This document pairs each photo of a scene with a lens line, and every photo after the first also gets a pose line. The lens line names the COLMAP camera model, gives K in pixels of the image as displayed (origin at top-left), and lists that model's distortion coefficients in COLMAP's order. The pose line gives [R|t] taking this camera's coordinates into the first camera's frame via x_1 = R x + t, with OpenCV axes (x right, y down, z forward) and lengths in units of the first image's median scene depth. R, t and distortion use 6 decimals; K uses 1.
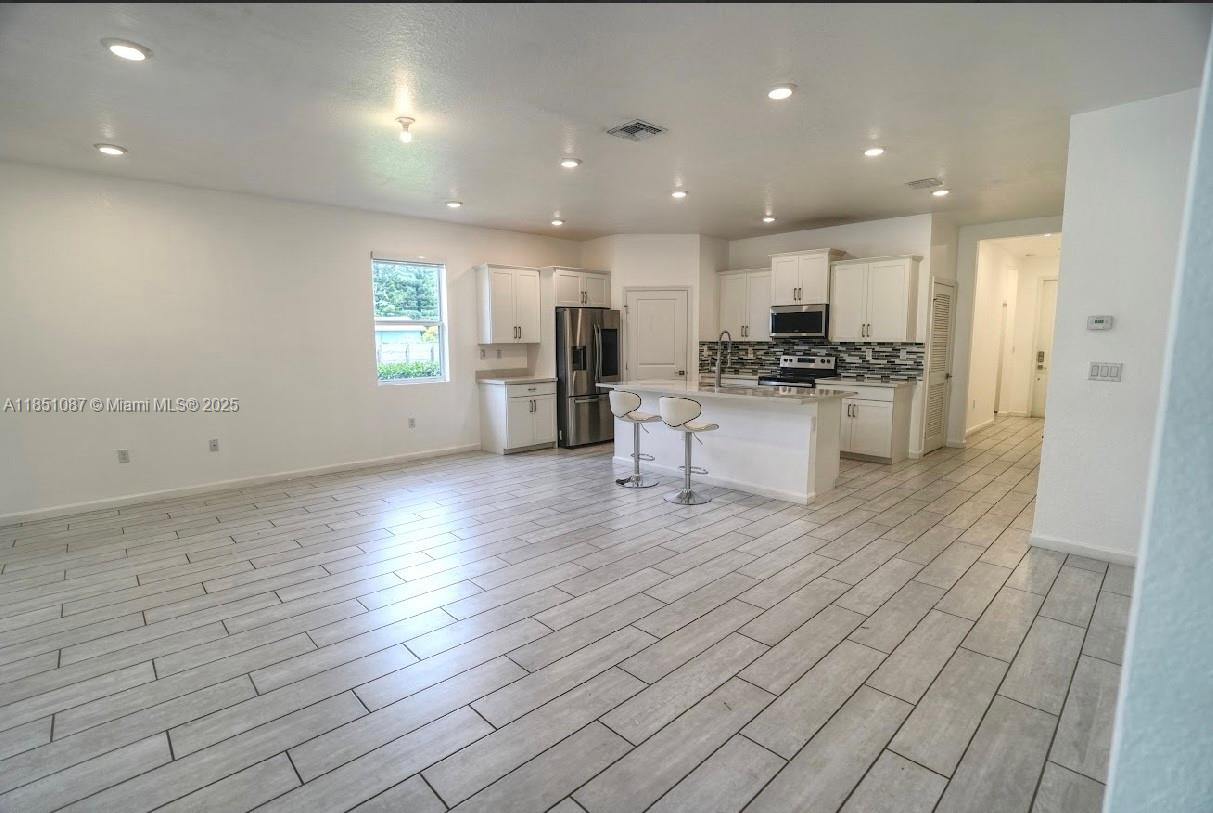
lens RADIAL K [[565.4, 0, 606.5], [0, 565.4, 406.5], [0, 0, 1]] dist [-0.048808, -0.000111]
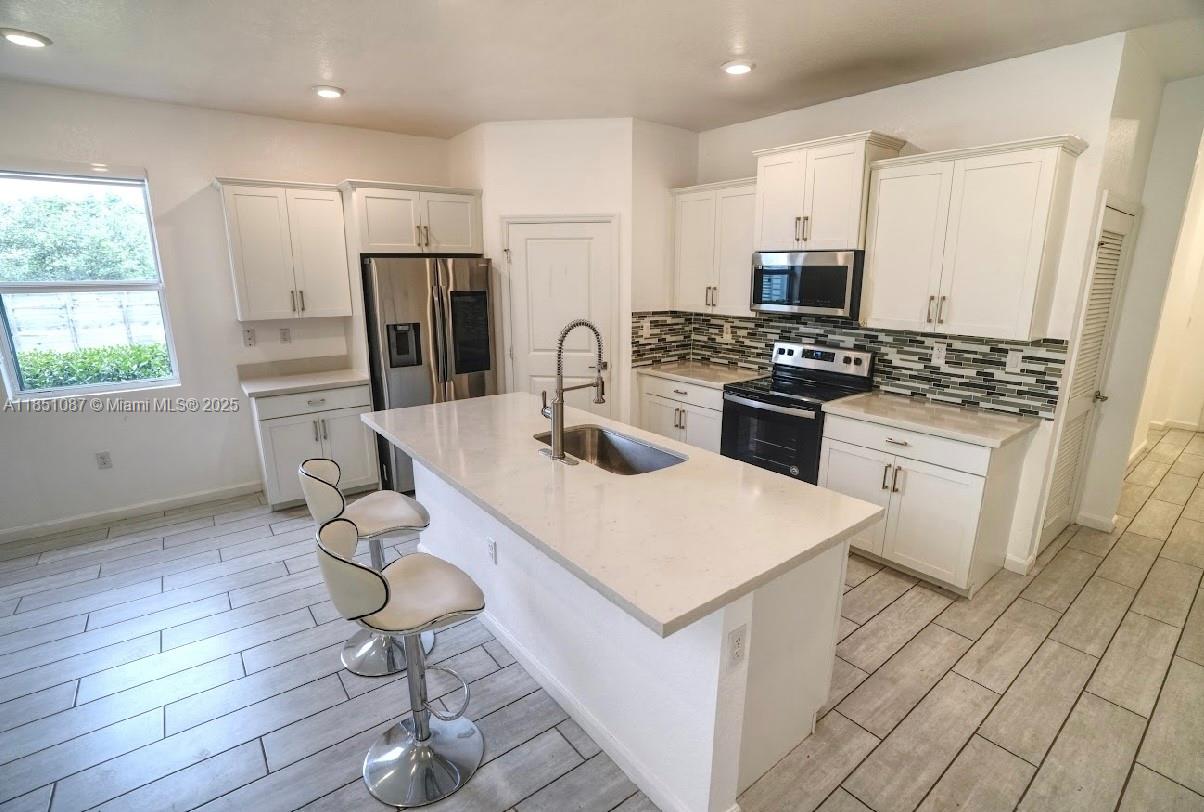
lens RADIAL K [[572.5, 0, 602.0], [0, 572.5, 406.0], [0, 0, 1]] dist [-0.050269, 0.014304]
pose [[0.995056, 0.028268, -0.095204, 0.211869], [-0.017160, 0.993156, 0.115528, -0.097080], [0.097819, -0.113323, 0.988731, 0.453081]]
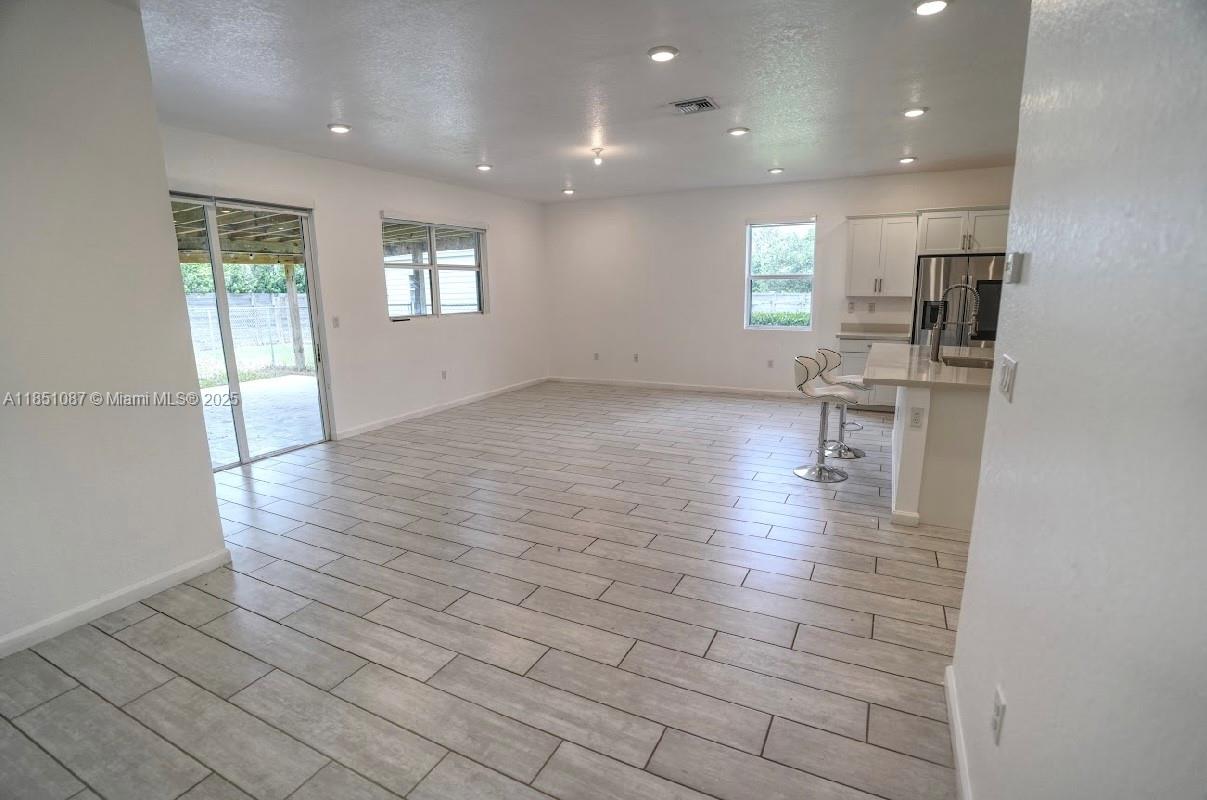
lens RADIAL K [[560.9, 0, 603.5], [0, 560.9, 400.0], [0, 0, 1]] dist [-0.062631, 0.017043]
pose [[0.338624, 0.182277, -0.923097, 0.583598], [-0.100454, 0.982453, 0.157147, -0.041297], [0.935544, 0.039515, 0.350993, 0.252441]]
